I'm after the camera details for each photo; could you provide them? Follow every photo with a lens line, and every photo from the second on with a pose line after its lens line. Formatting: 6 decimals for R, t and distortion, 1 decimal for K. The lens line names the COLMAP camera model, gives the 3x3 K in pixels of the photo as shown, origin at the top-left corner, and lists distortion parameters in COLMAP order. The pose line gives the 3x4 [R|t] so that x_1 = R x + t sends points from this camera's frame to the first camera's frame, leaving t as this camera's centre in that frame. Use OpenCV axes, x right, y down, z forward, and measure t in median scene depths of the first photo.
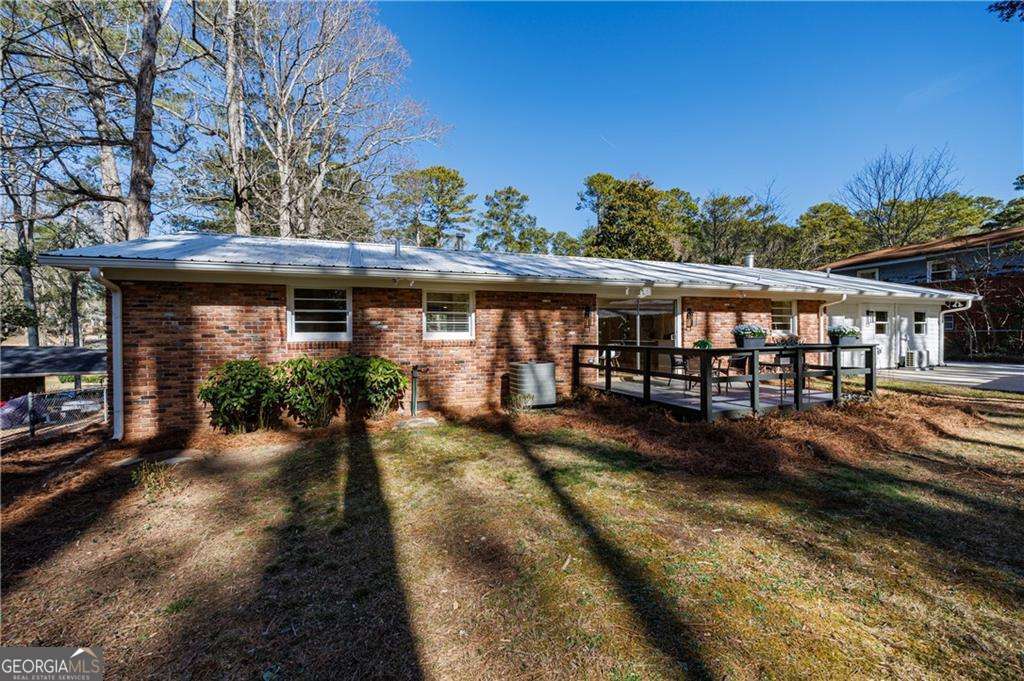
lens RADIAL K [[418.0, 0, 512.0], [0, 418.0, 340.5], [0, 0, 1]] dist [-0.003390, -0.000775]
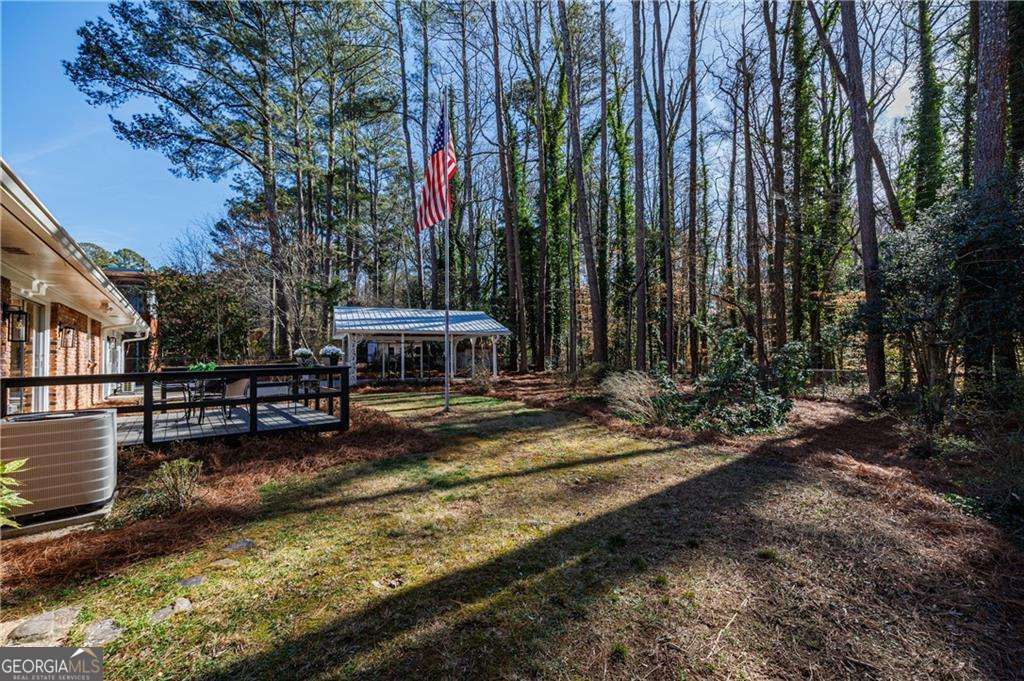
lens RADIAL K [[418.0, 0, 512.0], [0, 418.0, 340.5], [0, 0, 1]] dist [-0.003390, -0.000775]
pose [[-0.324388, 0.043818, 0.944909, -0.344572], [0.032152, 0.998860, -0.035282, 0.001028], [-0.945378, 0.018935, -0.325427, 0.410996]]
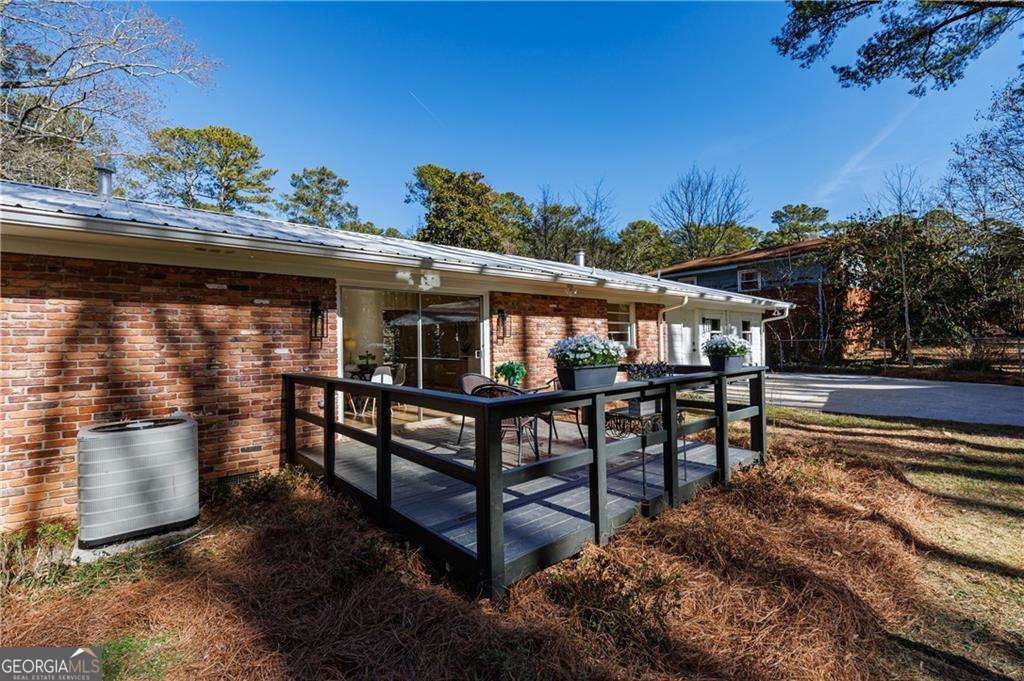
lens RADIAL K [[454.5, 0, 512.0], [0, 454.5, 340.5], [0, 0, 1]] dist [-0.001199, -0.000447]
pose [[0.933027, -0.004558, 0.359777, 0.143513], [0.012488, 0.999728, -0.019720, -0.011449], [-0.359589, 0.022892, 0.932830, 0.258230]]
